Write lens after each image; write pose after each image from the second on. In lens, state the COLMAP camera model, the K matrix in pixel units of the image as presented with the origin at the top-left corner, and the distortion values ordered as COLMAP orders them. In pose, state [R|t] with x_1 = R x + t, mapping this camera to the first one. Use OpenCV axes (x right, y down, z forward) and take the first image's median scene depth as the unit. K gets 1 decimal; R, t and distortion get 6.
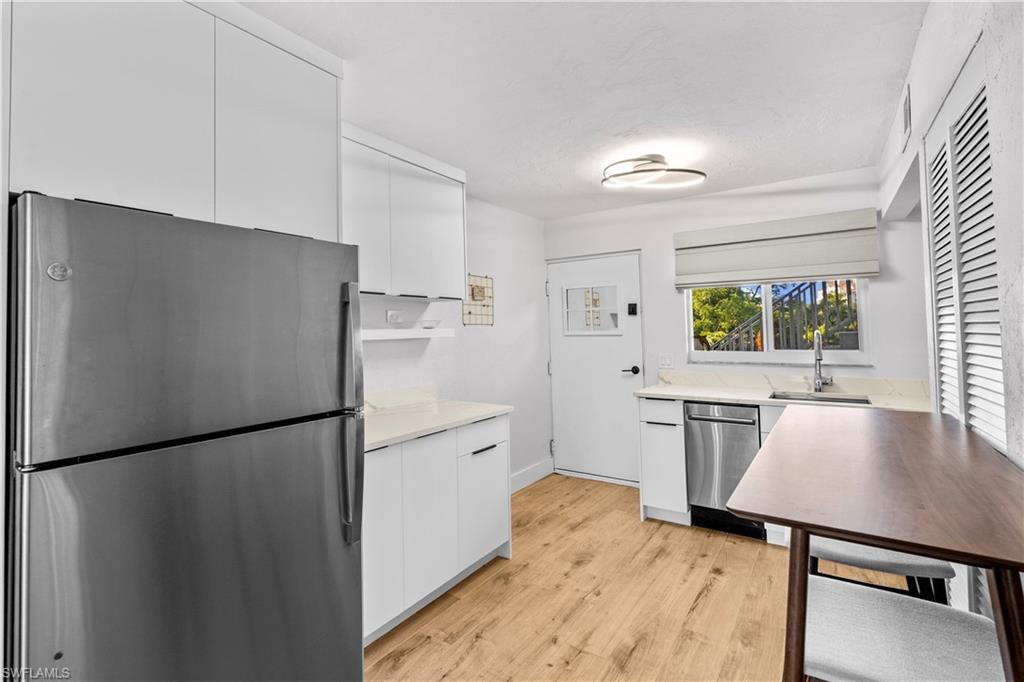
lens RADIAL K [[459.6, 0, 513.8], [0, 459.6, 317.4], [0, 0, 1]] dist [-0.002350, -0.000376]
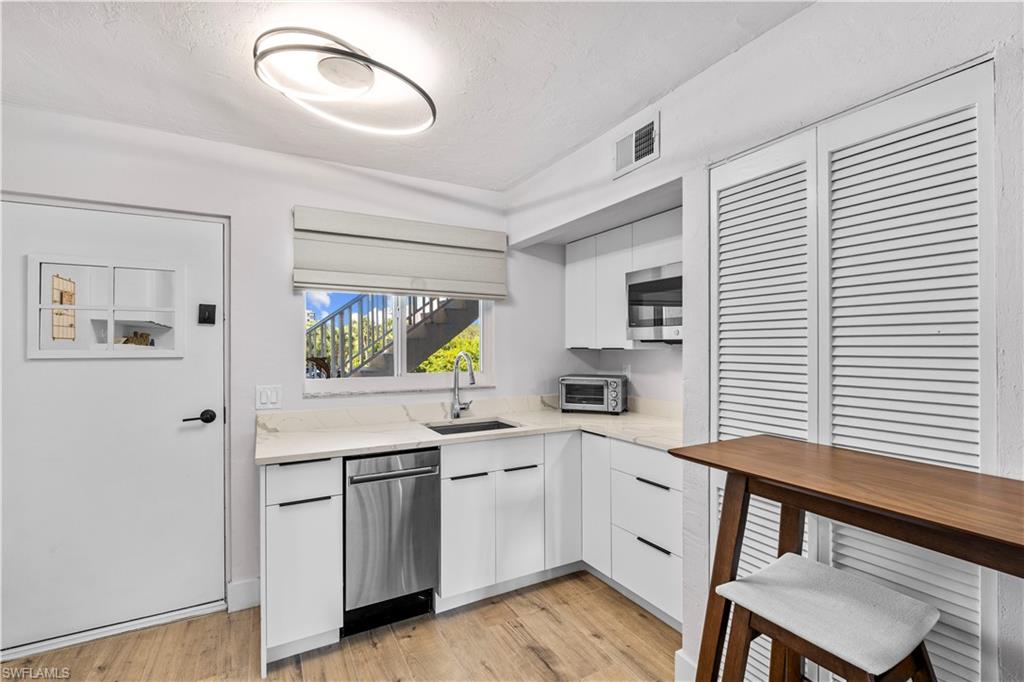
lens RADIAL K [[458.0, 0, 512.0], [0, 458.0, 341.0], [0, 0, 1]] dist [-0.001208, -0.000061]
pose [[0.461106, 0.021988, 0.887072, -0.101440], [-0.033554, 0.999410, -0.007331, 0.009729], [-0.886710, -0.026385, 0.461572, 0.466595]]
